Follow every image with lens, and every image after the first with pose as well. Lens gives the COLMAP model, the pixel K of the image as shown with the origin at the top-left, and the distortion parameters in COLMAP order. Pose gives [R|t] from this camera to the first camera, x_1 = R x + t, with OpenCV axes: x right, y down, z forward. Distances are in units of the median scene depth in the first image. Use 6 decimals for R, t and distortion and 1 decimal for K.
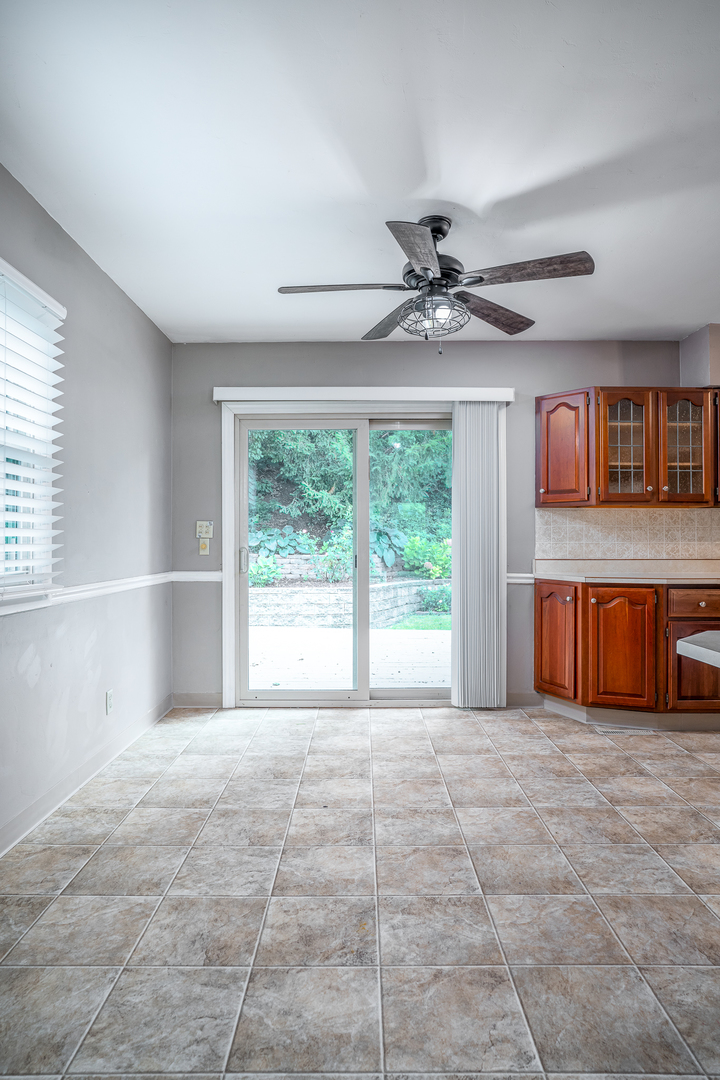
lens RADIAL K [[620.7, 0, 363.5], [0, 620.7, 539.3], [0, 0, 1]] dist [-0.008817, 0.001444]
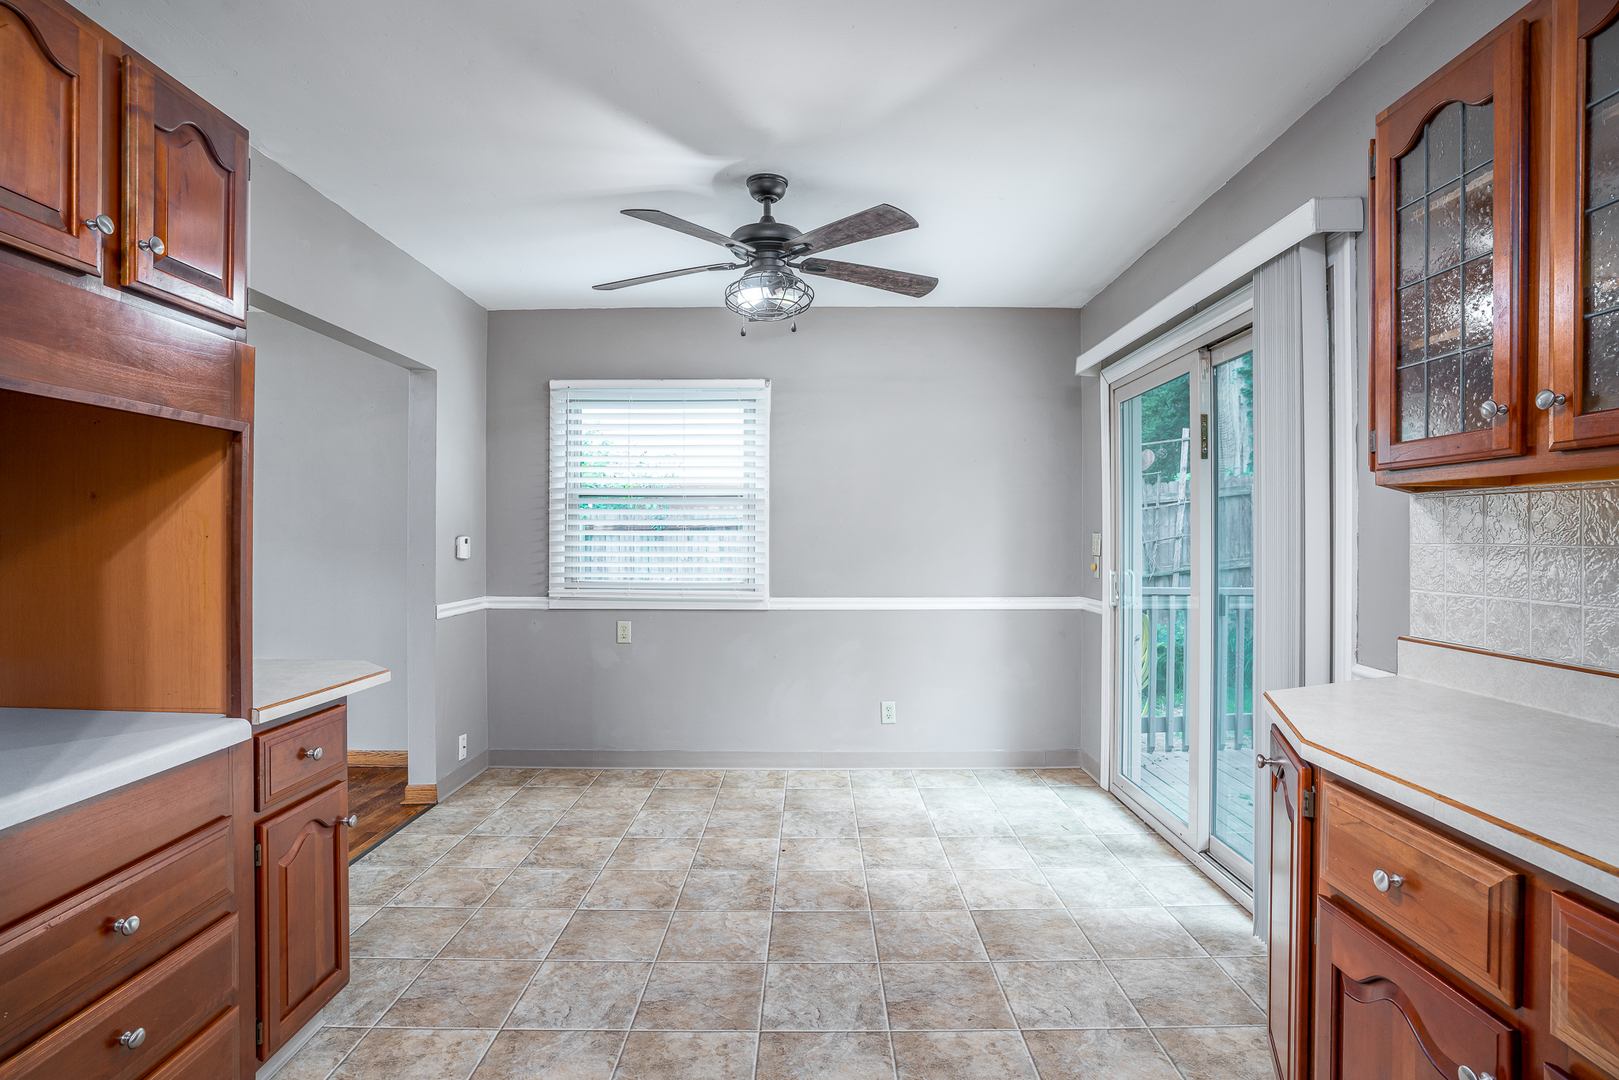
lens RADIAL K [[811.0, 0, 810.9], [0, 811.0, 543.7], [0, 0, 1]] dist [-0.041137, 0.000162]
pose [[-0.004358, 0.003960, -0.999983, 1.256759], [0.011119, 0.999931, 0.003911, -0.042556], [0.999929, -0.011102, -0.004402, 1.137195]]
